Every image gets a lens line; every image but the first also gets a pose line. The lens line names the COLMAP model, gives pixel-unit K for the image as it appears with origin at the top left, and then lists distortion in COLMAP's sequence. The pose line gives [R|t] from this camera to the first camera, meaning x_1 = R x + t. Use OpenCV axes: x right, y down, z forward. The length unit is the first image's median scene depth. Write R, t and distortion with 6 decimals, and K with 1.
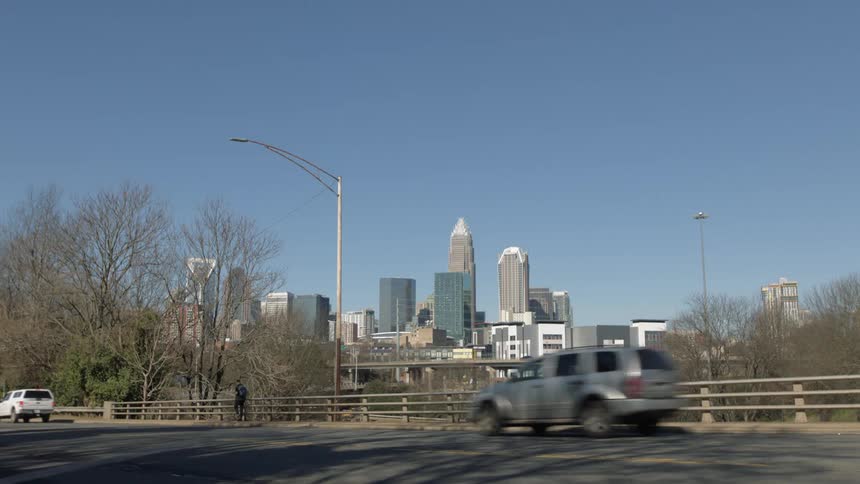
lens RADIAL K [[806.0, 0, 426.9], [0, 806.0, 244.1], [0, 0, 1]] dist [-0.033193, 0.000000]
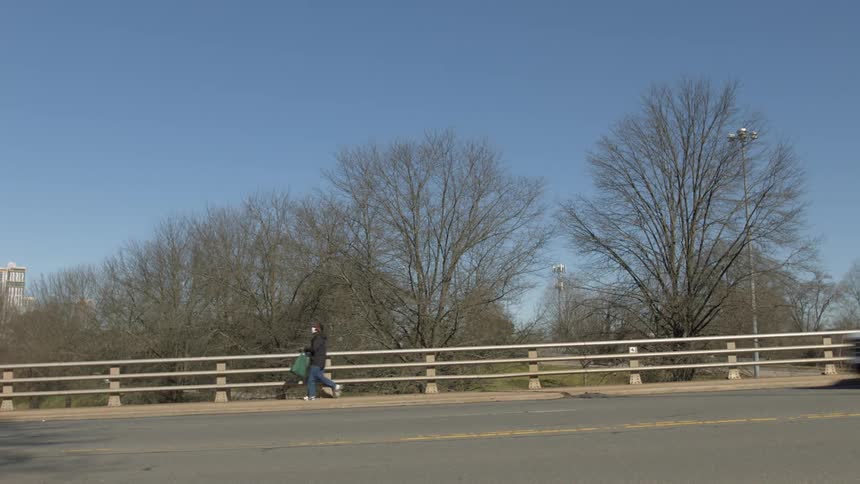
lens RADIAL K [[806.0, 0, 428.9], [0, 806.0, 239.9], [0, 0, 1]] dist [-0.033193, 0.000000]
pose [[0.617697, 0.116630, 0.777719, -0.103425], [-0.124591, 0.990965, -0.049654, 0.025941], [-0.776484, -0.066226, 0.626647, 0.119520]]
